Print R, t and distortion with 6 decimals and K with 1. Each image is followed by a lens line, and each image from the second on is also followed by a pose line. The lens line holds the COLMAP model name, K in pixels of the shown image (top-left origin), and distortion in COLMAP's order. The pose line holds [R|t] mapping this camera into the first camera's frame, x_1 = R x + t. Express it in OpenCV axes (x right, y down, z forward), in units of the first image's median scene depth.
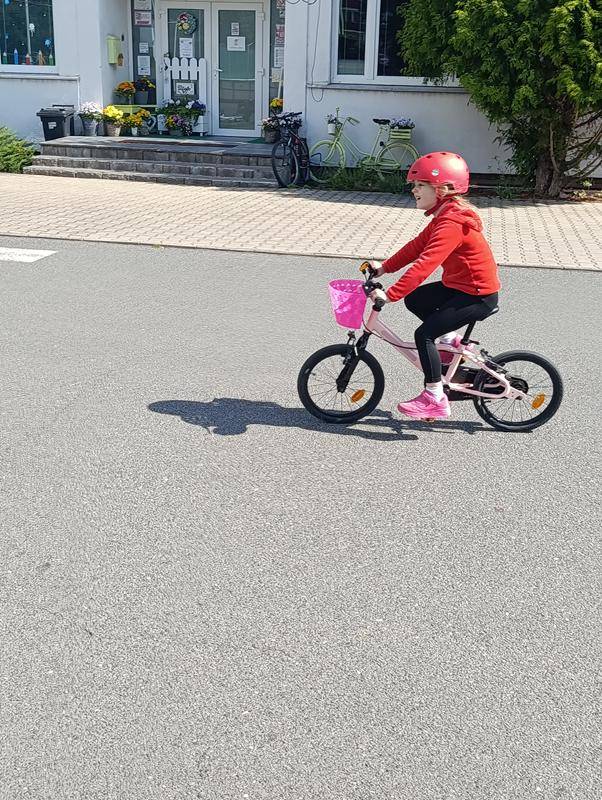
lens RADIAL K [[910.3, 0, 279.2], [0, 910.3, 401.2], [0, 0, 1]] dist [0.065916, 0.000000]
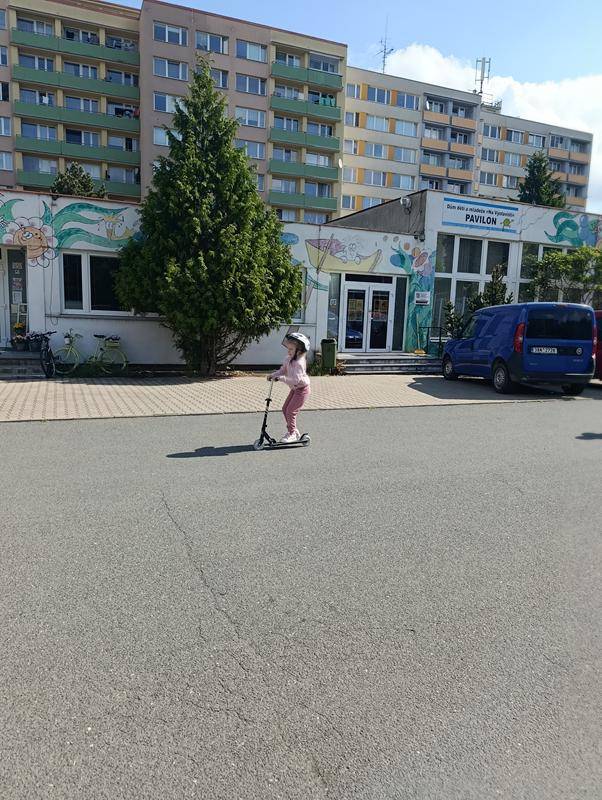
lens RADIAL K [[538.5, 0, 293.3], [0, 538.5, 408.8], [0, 0, 1]] dist [0.011019, -0.023111]
pose [[0.818822, -0.090882, 0.566807, -0.167756], [0.179159, 0.978527, -0.101920, -0.015018], [-0.545373, 0.185003, 0.817522, 0.036705]]
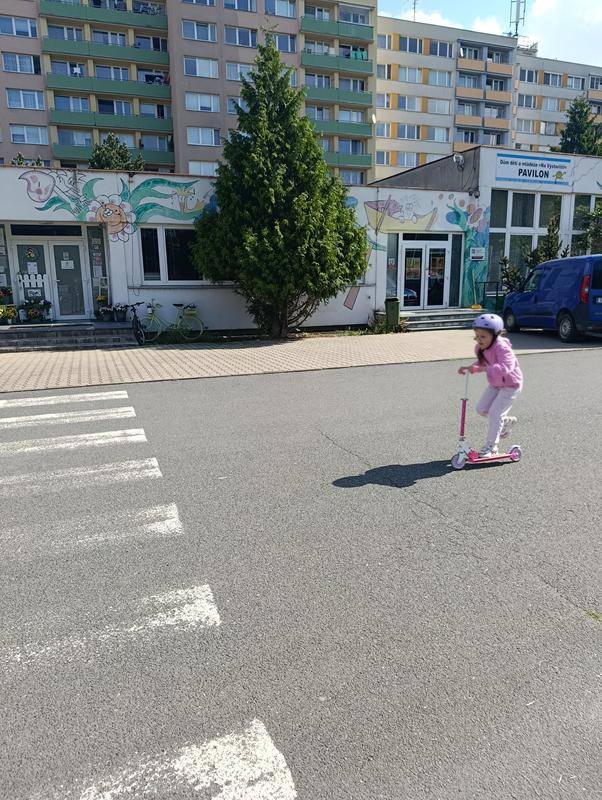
lens RADIAL K [[538.5, 0, 305.7], [0, 538.5, 399.3], [0, 0, 1]] dist [0.011019, -0.023111]
pose [[0.835705, -0.150402, 0.528183, -0.261399], [0.212656, 0.975360, -0.058732, -0.014472], [-0.506335, 0.161404, 0.847097, 0.023836]]
